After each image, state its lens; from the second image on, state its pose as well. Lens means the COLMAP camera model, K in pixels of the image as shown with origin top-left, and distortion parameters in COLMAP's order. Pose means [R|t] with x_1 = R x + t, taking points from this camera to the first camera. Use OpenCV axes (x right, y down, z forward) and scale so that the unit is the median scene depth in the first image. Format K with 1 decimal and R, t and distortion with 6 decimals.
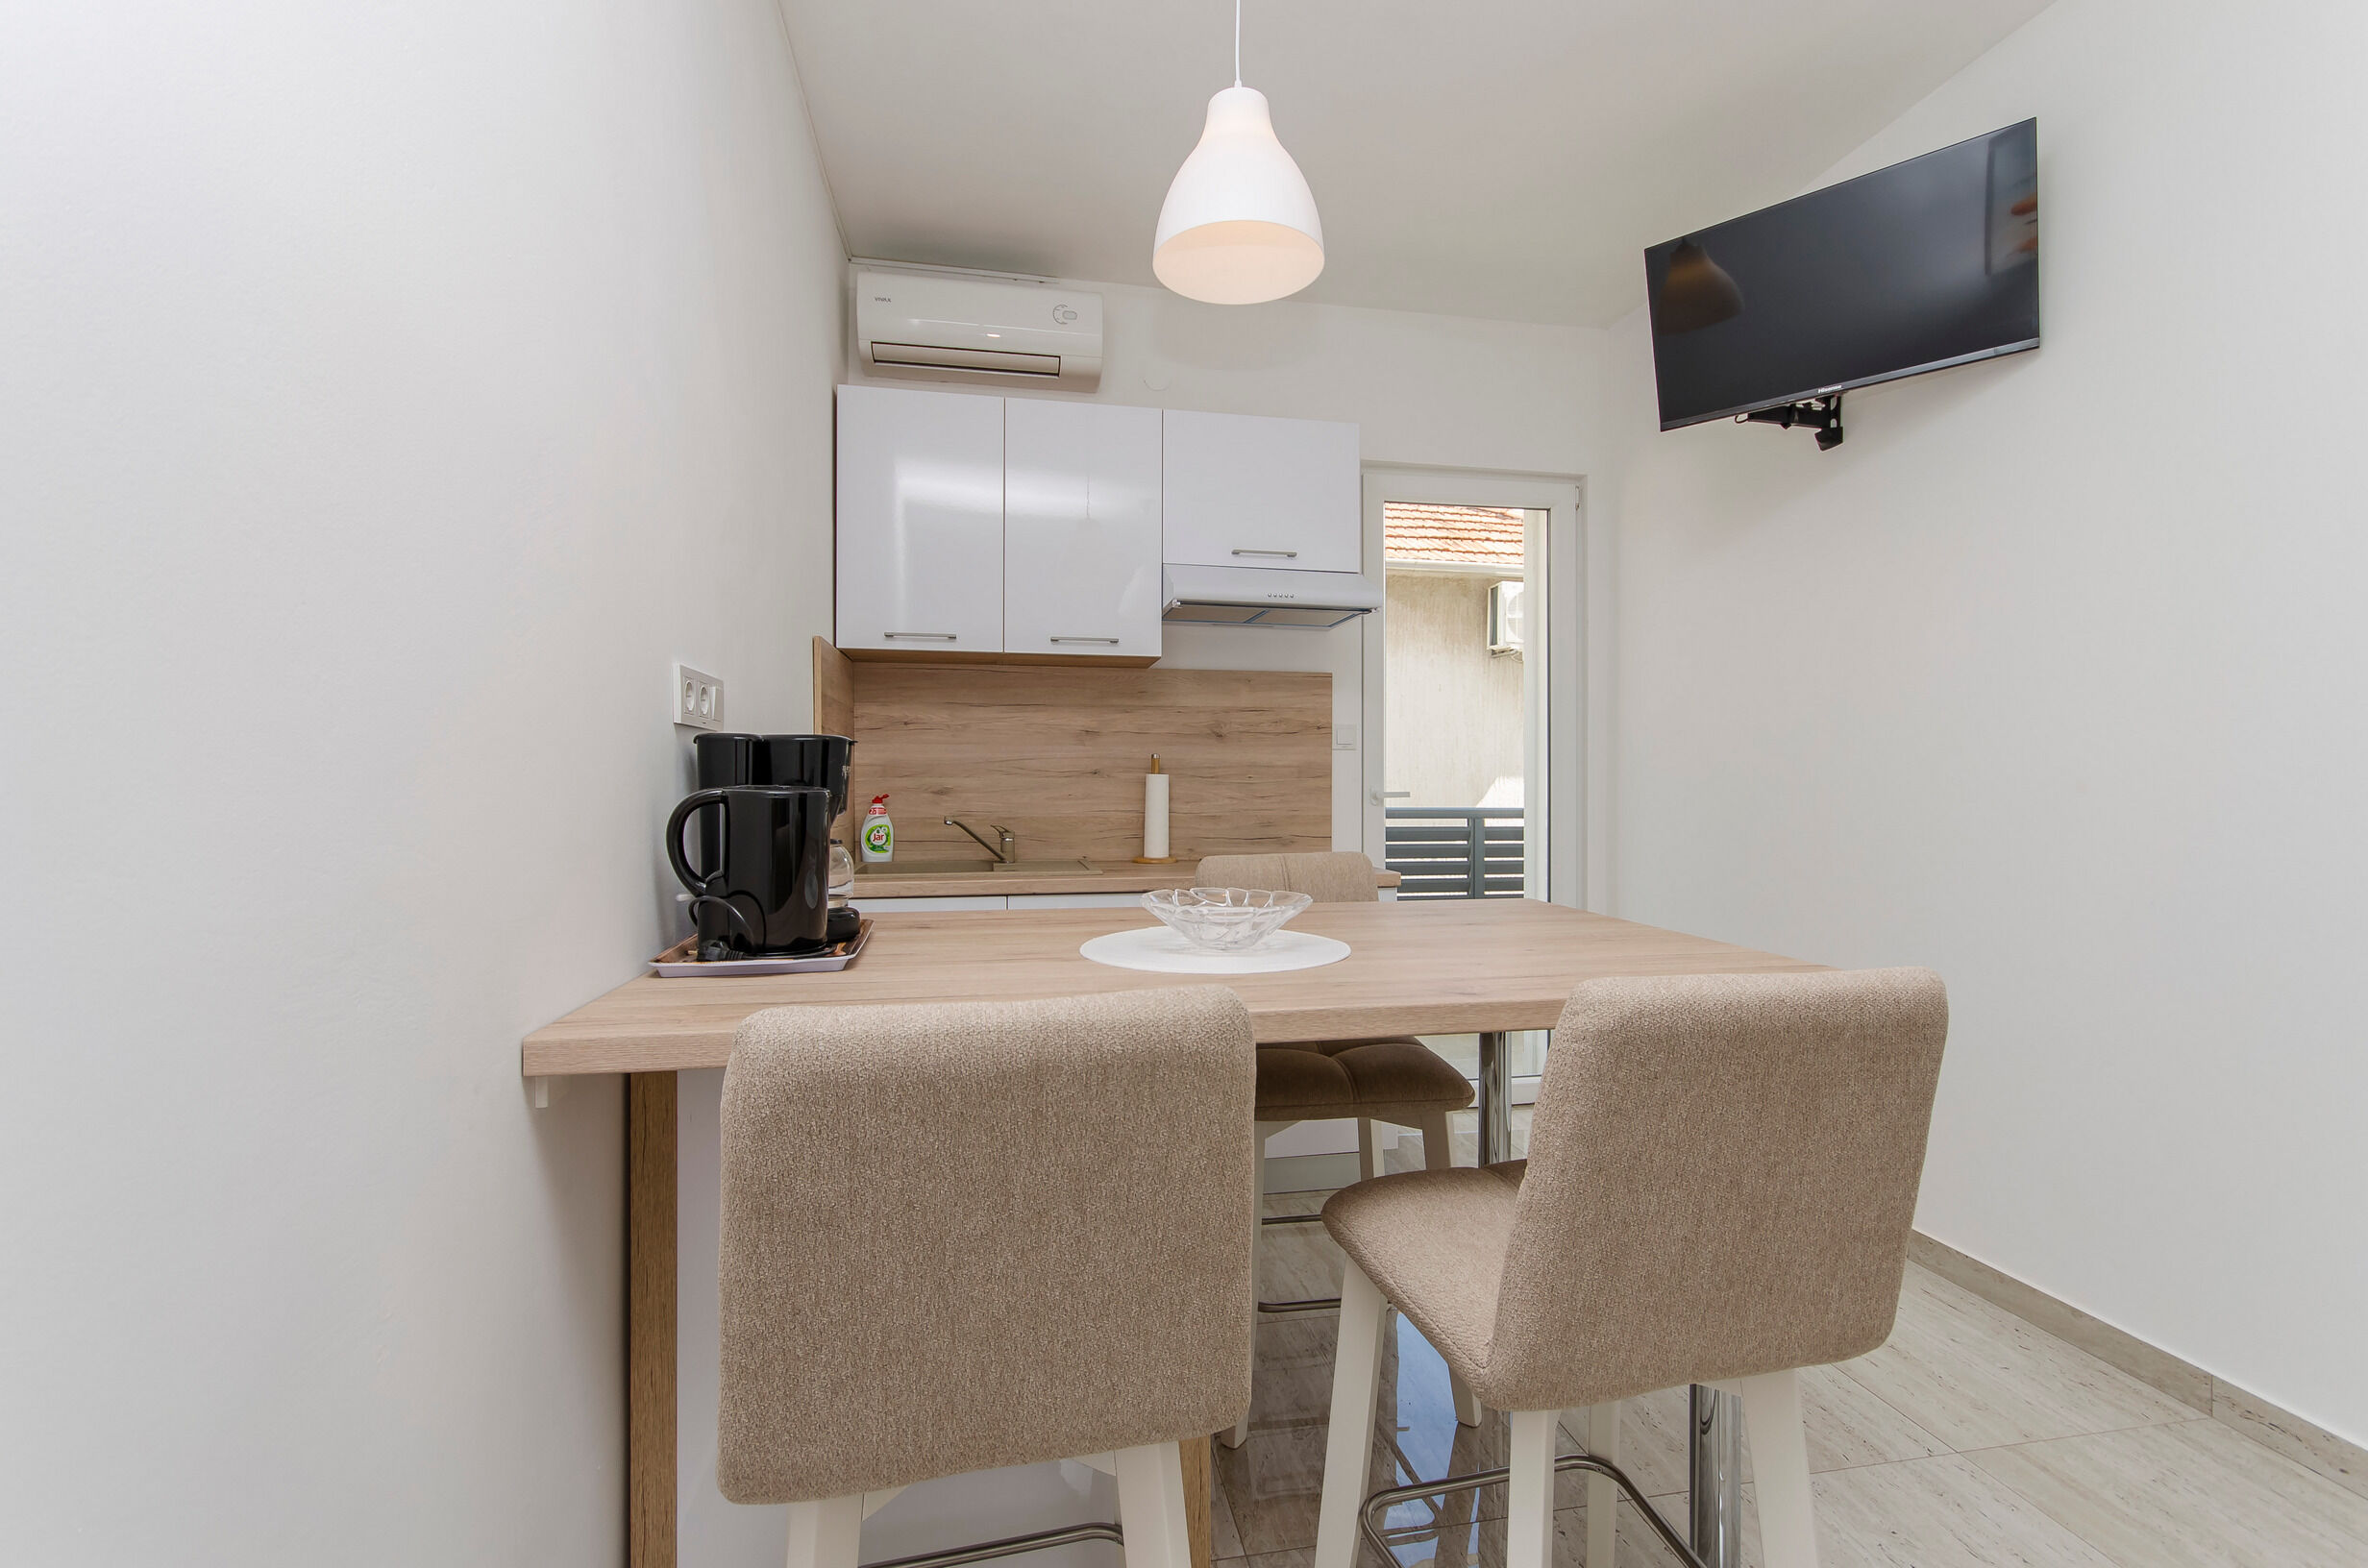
lens RADIAL K [[994.9, 0, 1185.6], [0, 994.9, 780.5], [0, 0, 1]] dist [0.001495, 0.000291]
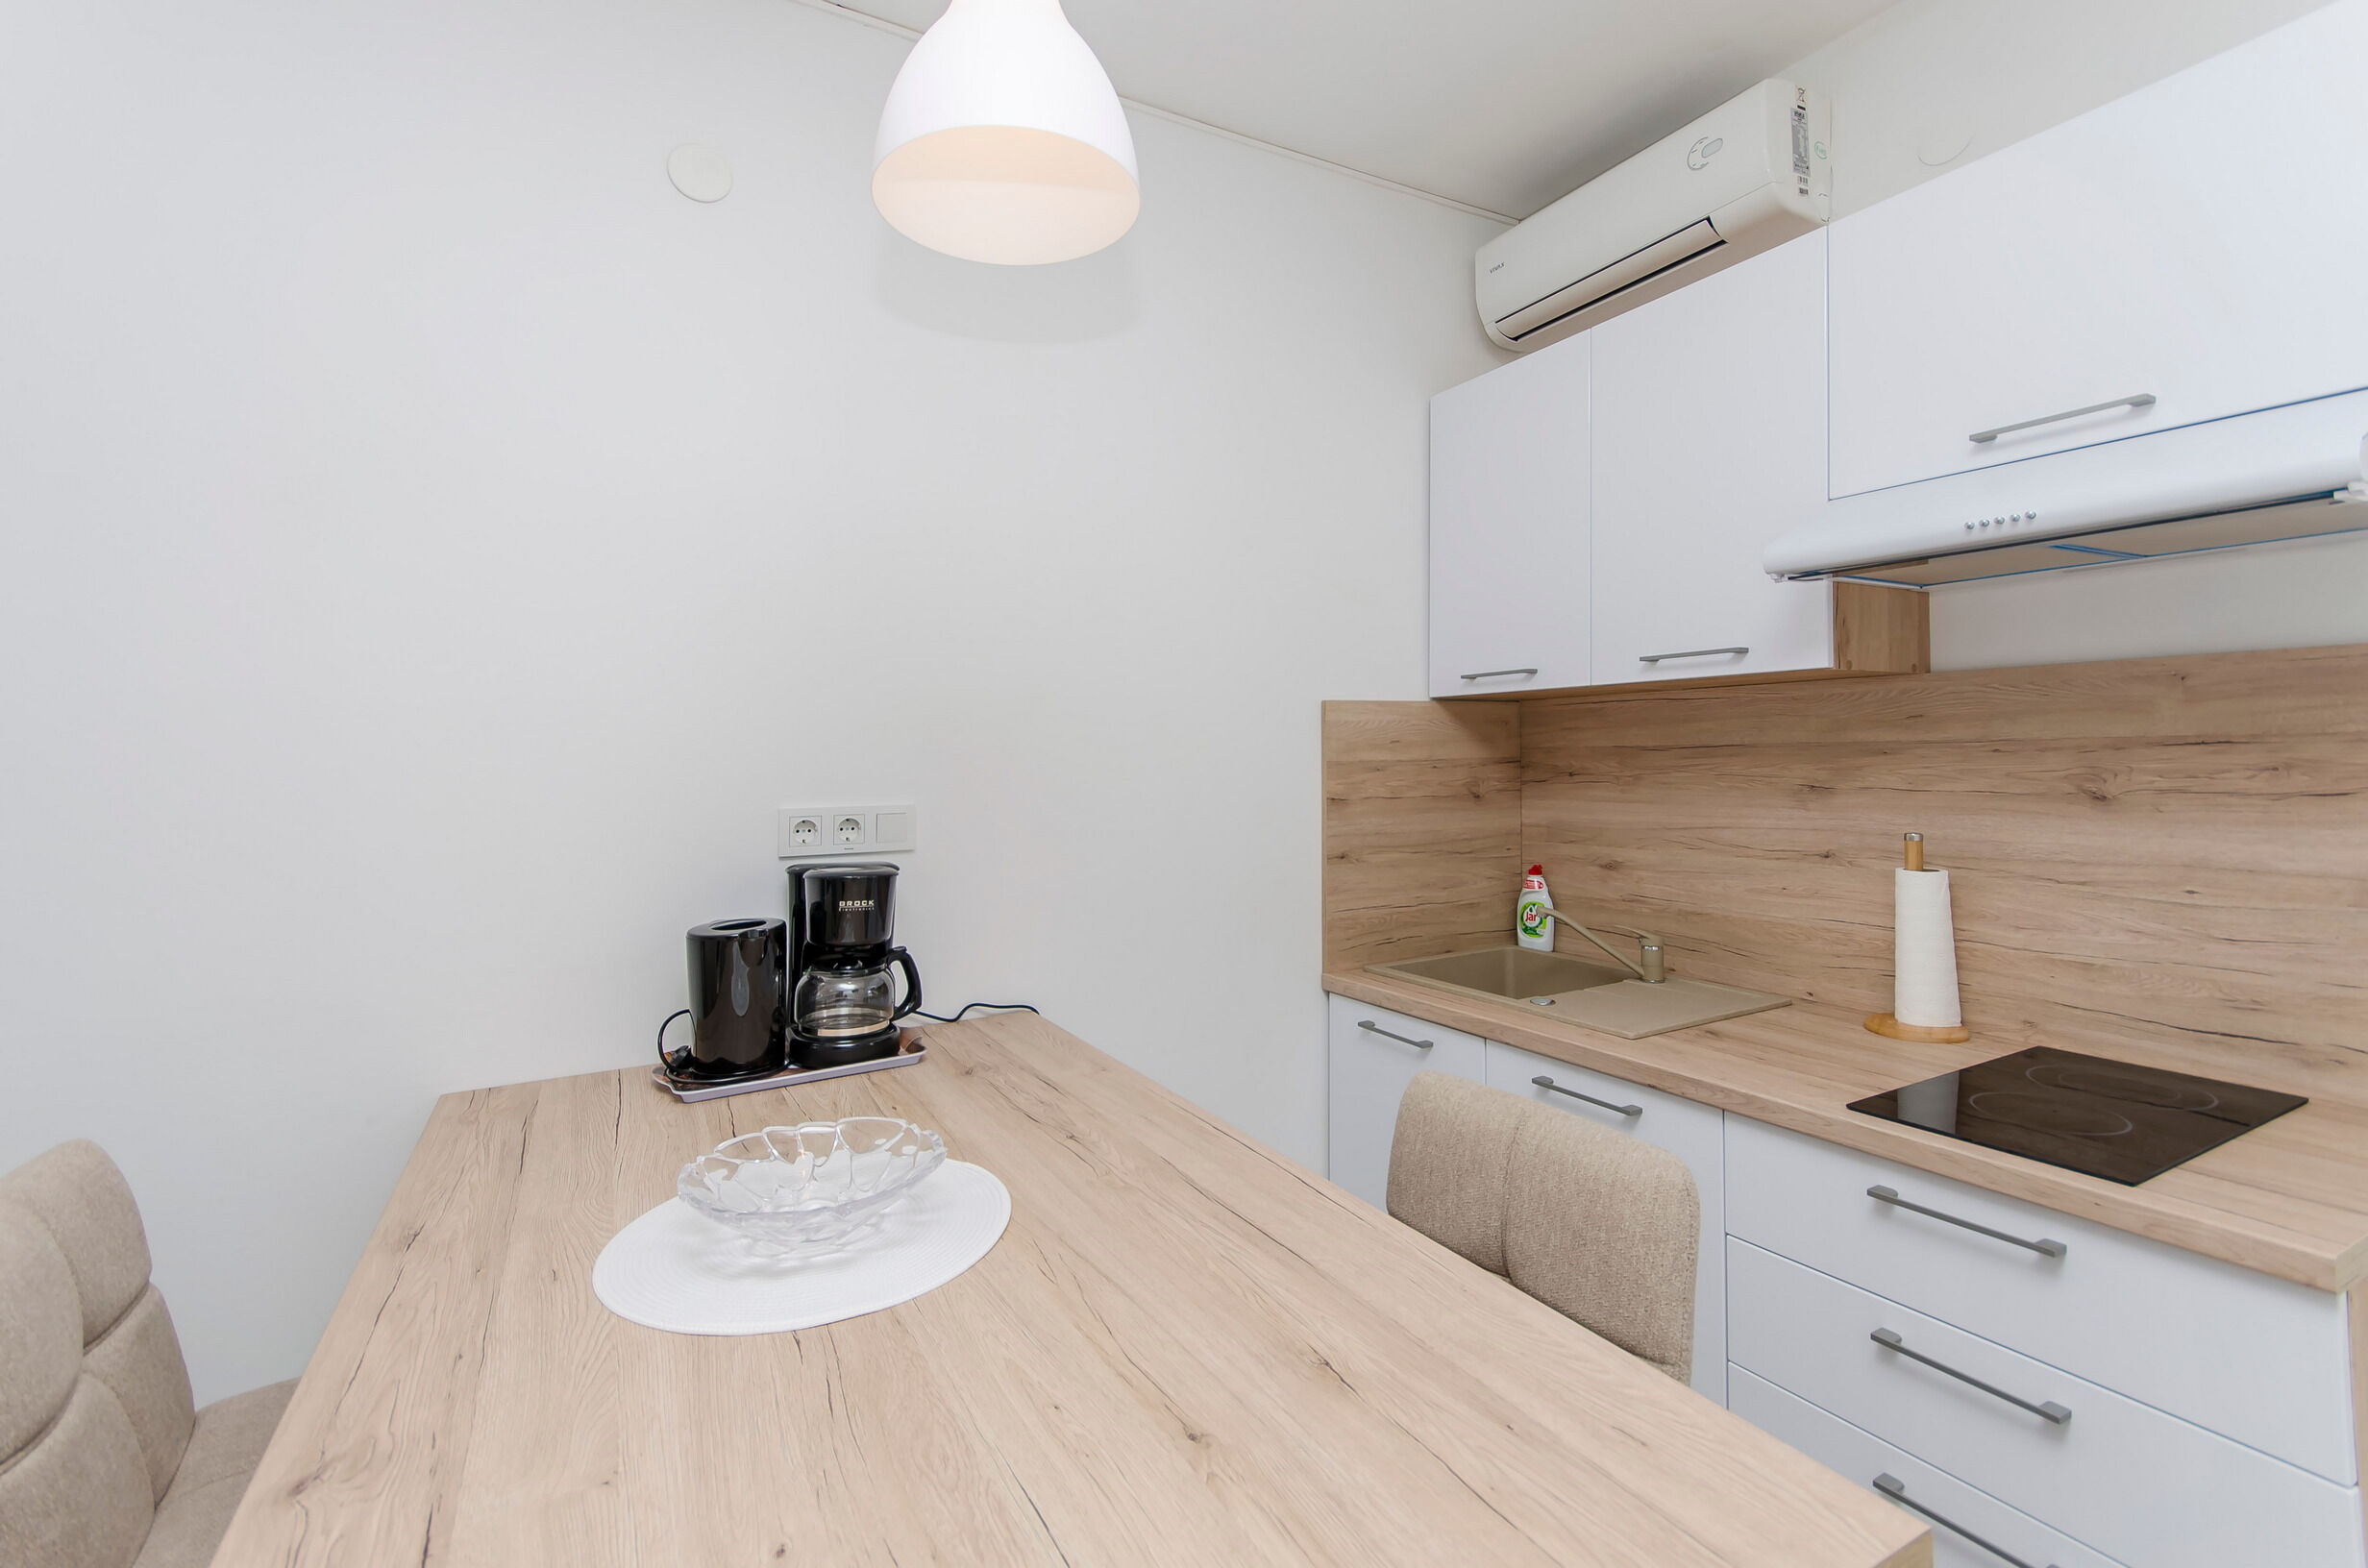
lens RADIAL K [[1036.0, 0, 1179.6], [0, 1036.0, 730.7], [0, 0, 1]] dist [0.000573, 0.000216]
pose [[0.314598, -0.026905, -0.948844, 0.384275], [0.012818, 0.999627, -0.024095, -0.073671], [0.949138, -0.004582, 0.314826, 0.436145]]
